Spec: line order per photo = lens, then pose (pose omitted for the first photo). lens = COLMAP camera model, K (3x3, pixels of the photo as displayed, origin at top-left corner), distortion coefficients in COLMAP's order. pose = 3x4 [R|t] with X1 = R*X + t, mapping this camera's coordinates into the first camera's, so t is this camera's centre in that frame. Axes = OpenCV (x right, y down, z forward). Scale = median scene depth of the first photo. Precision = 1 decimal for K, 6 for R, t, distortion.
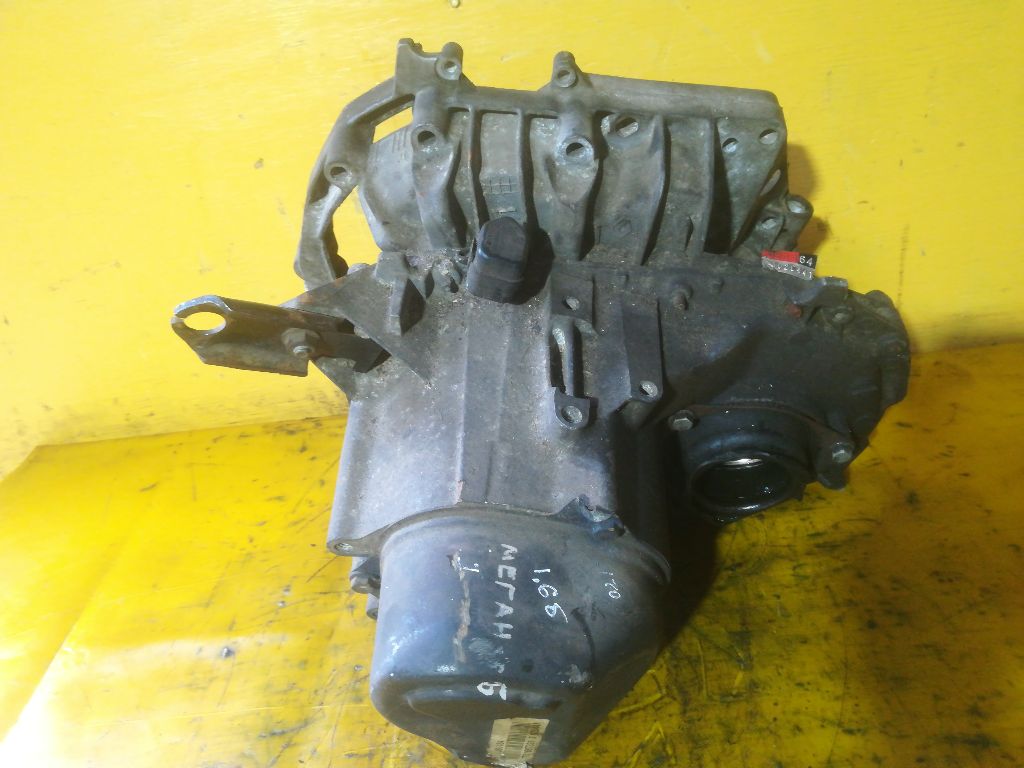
lens RADIAL K [[804.7, 0, 512.0], [0, 804.7, 384.0], [0, 0, 1]] dist [0.064736, -0.006986]
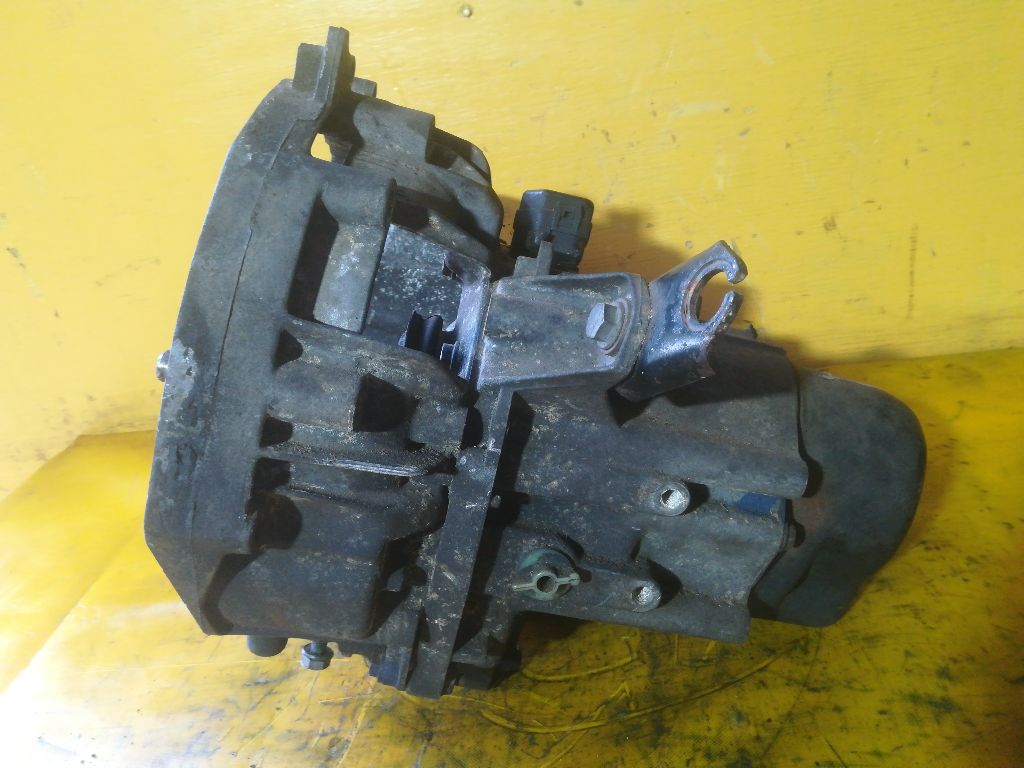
lens RADIAL K [[804.7, 0, 512.0], [0, 804.7, 384.0], [0, 0, 1]] dist [0.064736, -0.006986]
pose [[0.996689, 0.018621, -0.079152, 0.105856], [-0.023757, 0.997638, -0.064448, 0.108556], [0.077765, 0.066115, 0.994777, -0.030704]]
